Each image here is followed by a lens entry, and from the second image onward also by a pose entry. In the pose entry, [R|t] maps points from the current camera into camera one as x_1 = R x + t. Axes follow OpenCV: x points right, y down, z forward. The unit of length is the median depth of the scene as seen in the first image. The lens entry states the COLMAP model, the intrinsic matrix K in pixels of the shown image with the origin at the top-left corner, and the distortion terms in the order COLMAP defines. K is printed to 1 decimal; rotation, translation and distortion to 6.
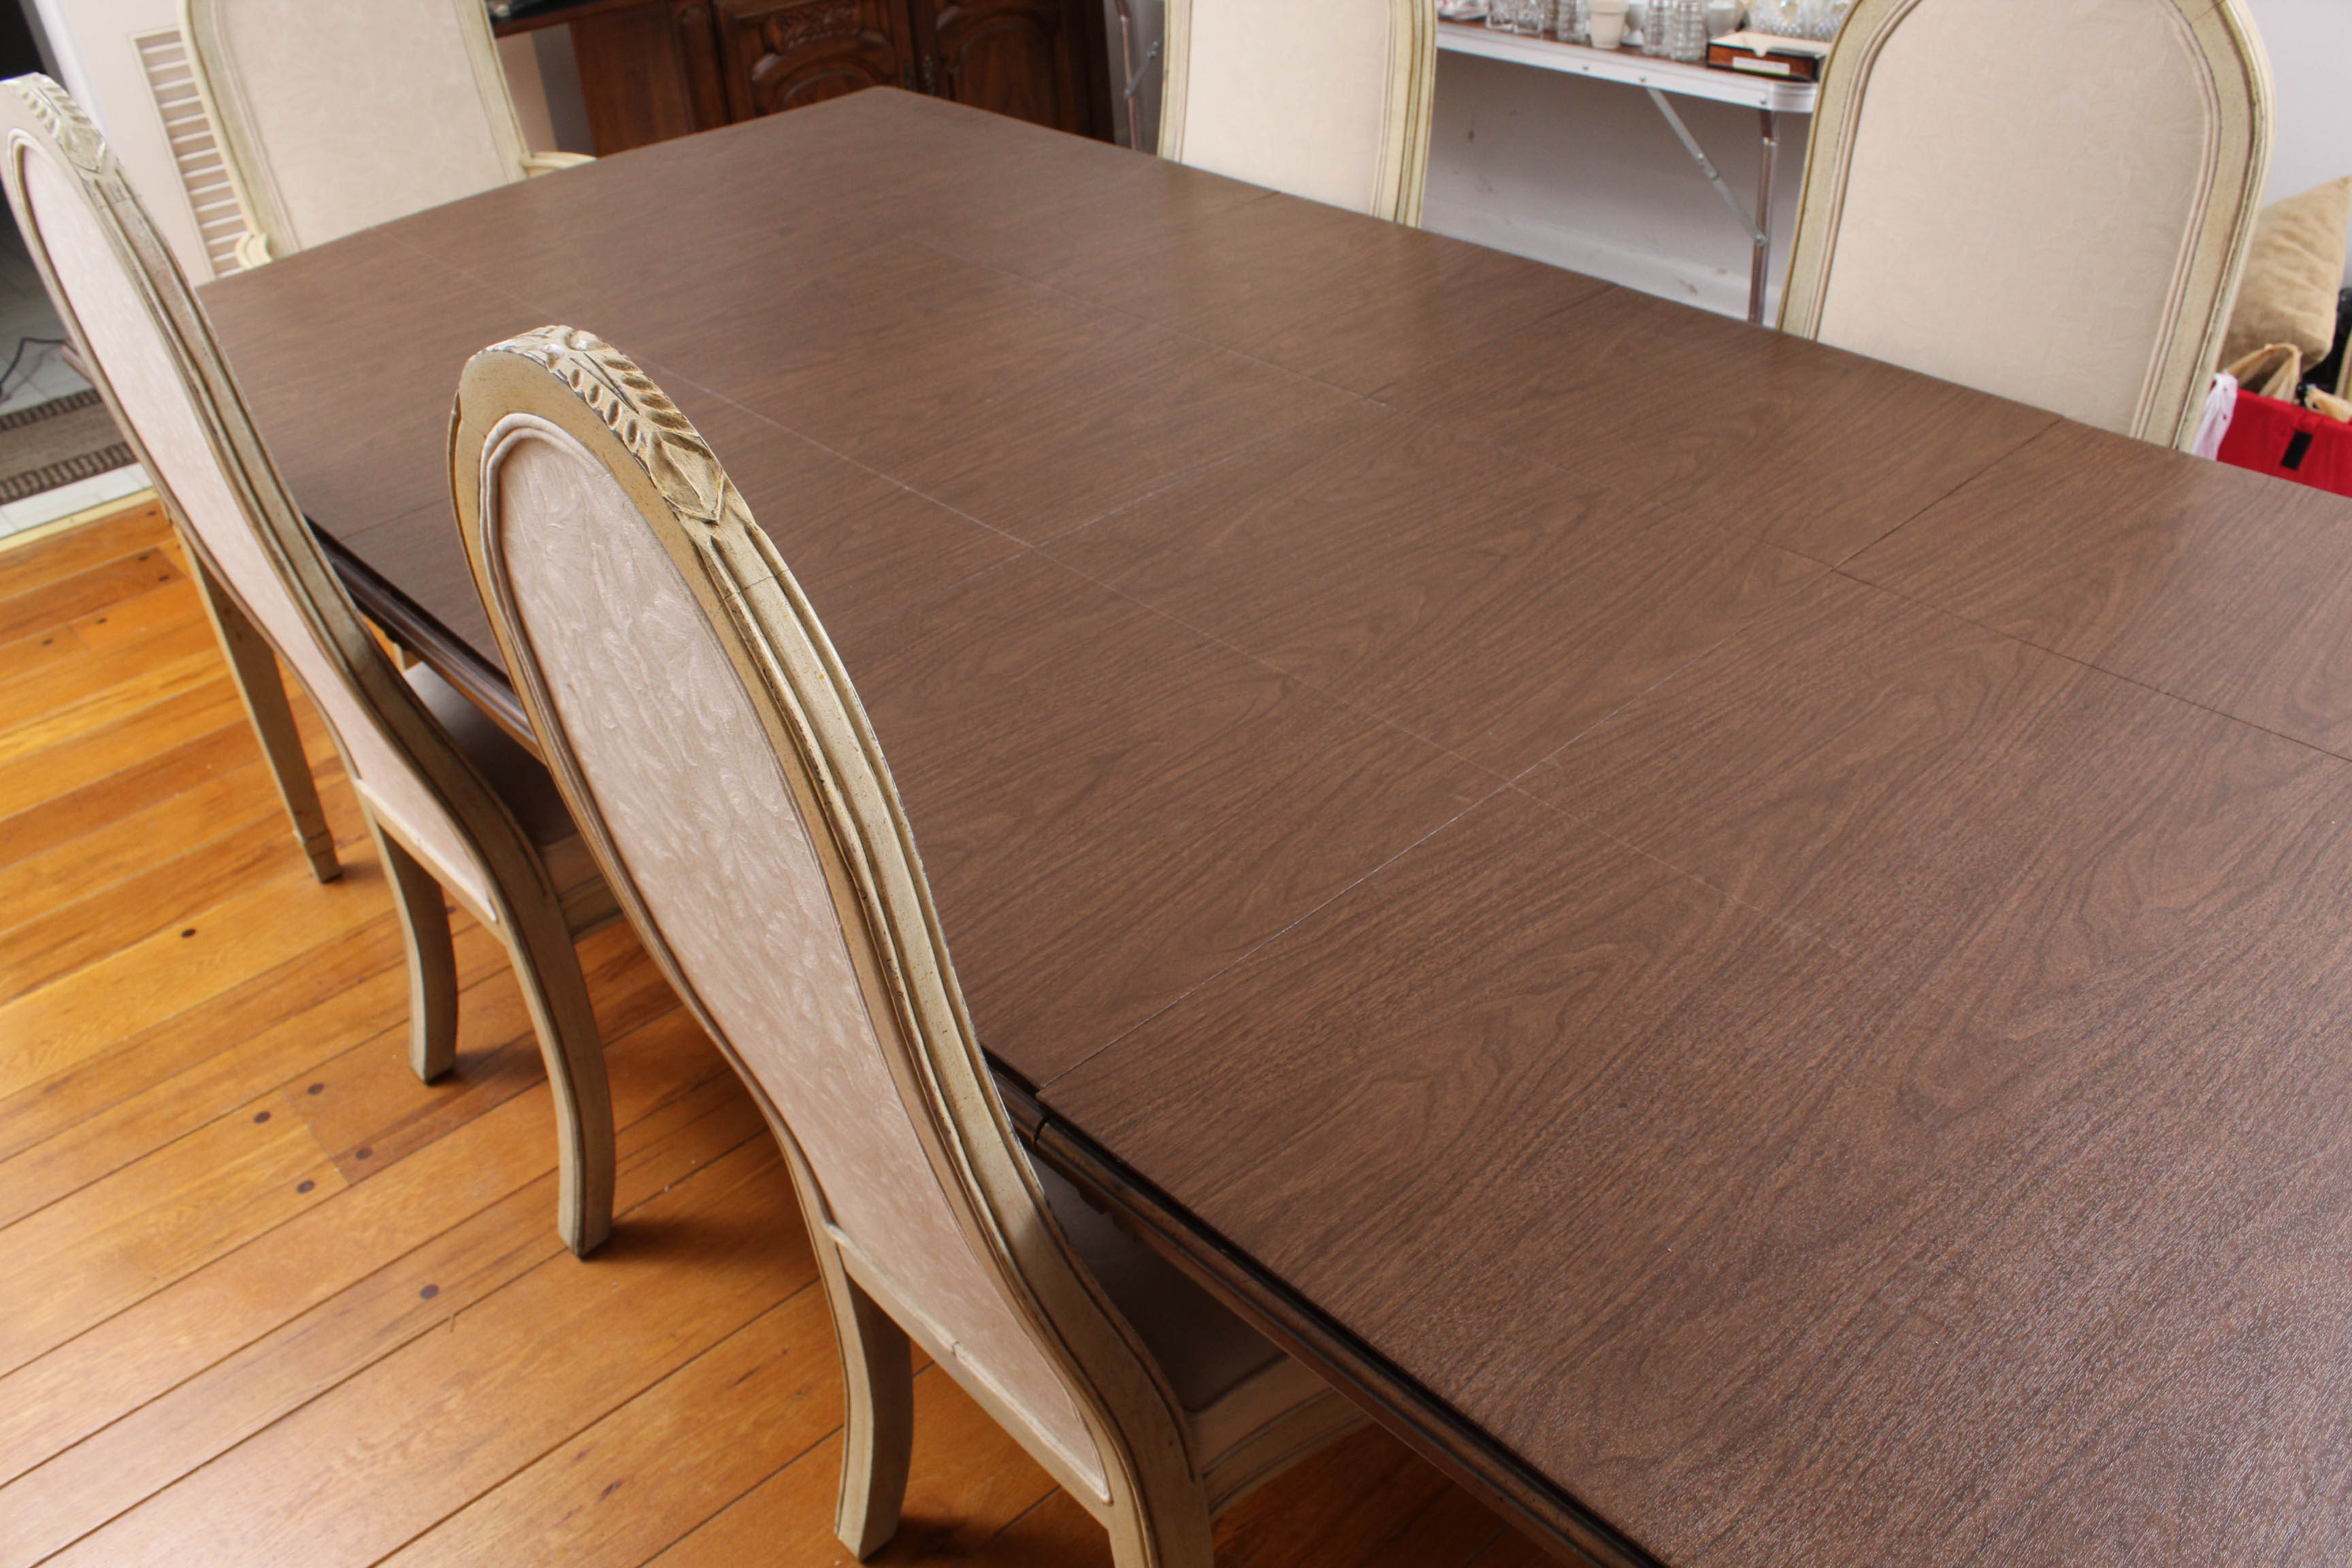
lens RADIAL K [[1943.0, 0, 1180.5], [0, 1943.0, 798.8], [0, 0, 1]] dist [-0.164198, 0.137544]
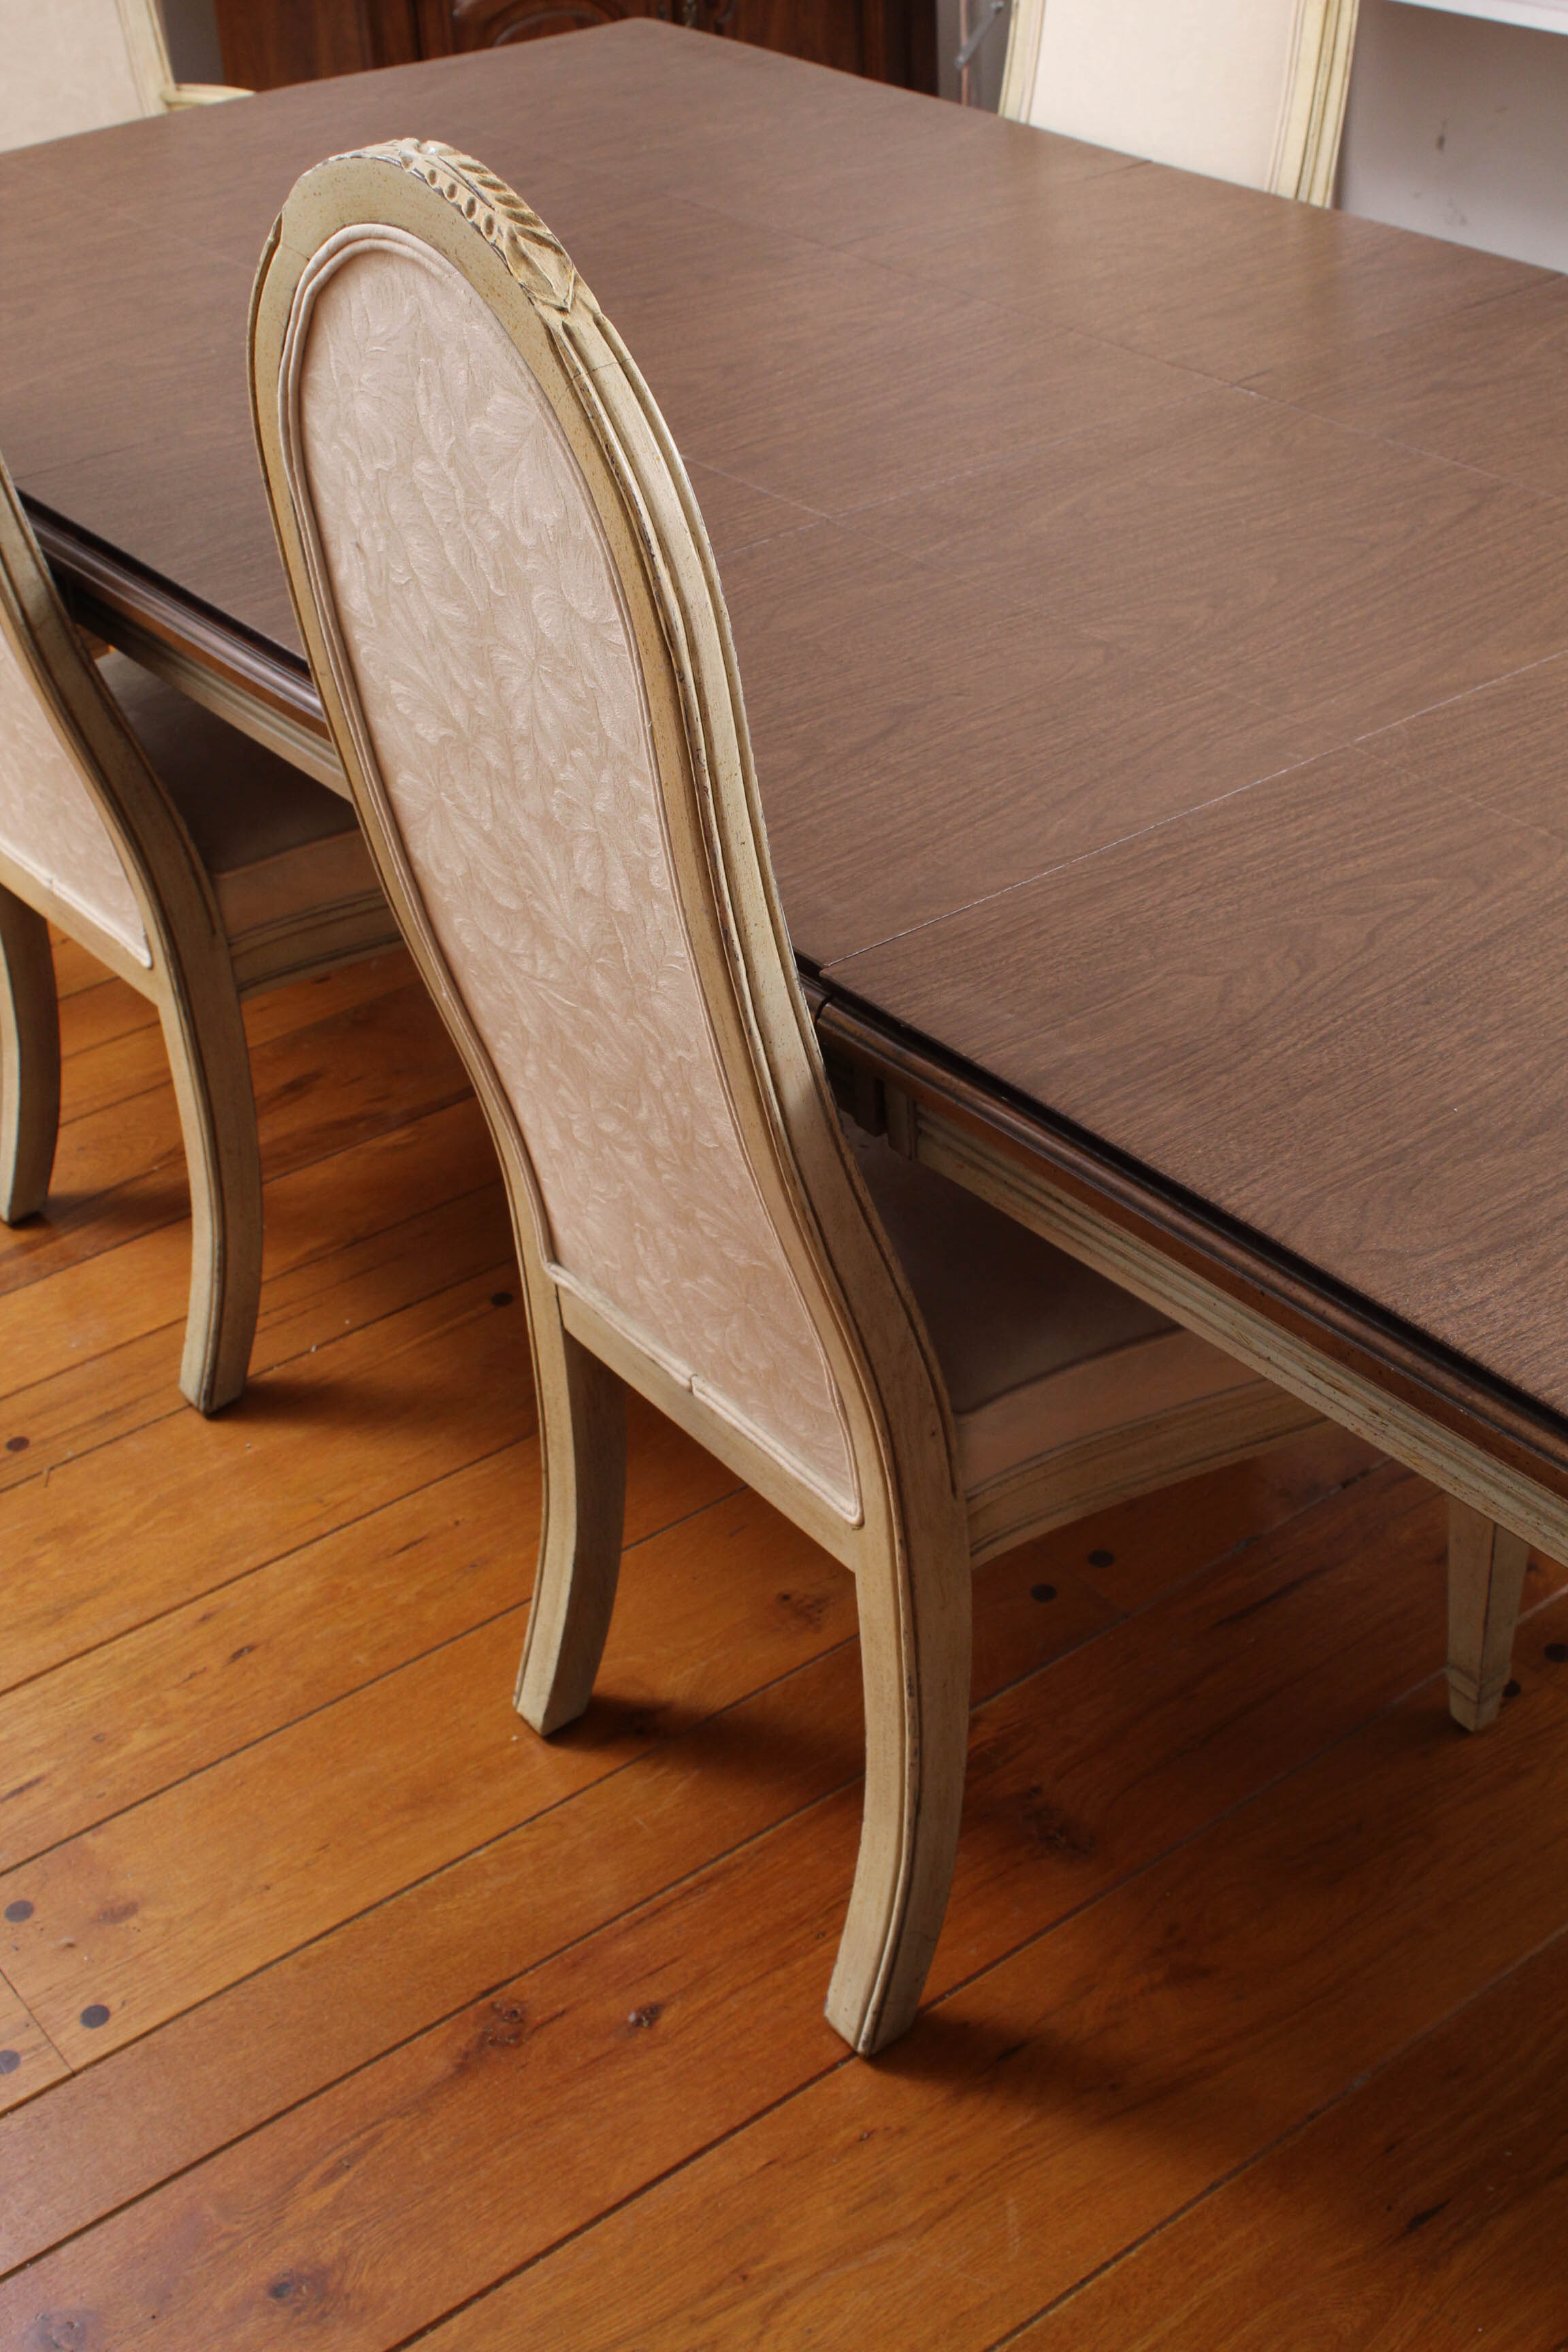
lens RADIAL K [[3002.3, 0, 782.7], [0, 3002.3, 1174.5], [0, 0, 1]] dist [-0.048396, 0.000000]
pose [[0.996217, 0.057970, -0.064746, 0.006706], [-0.058910, 0.998182, -0.012703, 0.180544], [0.063892, 0.016469, 0.997821, -0.331679]]
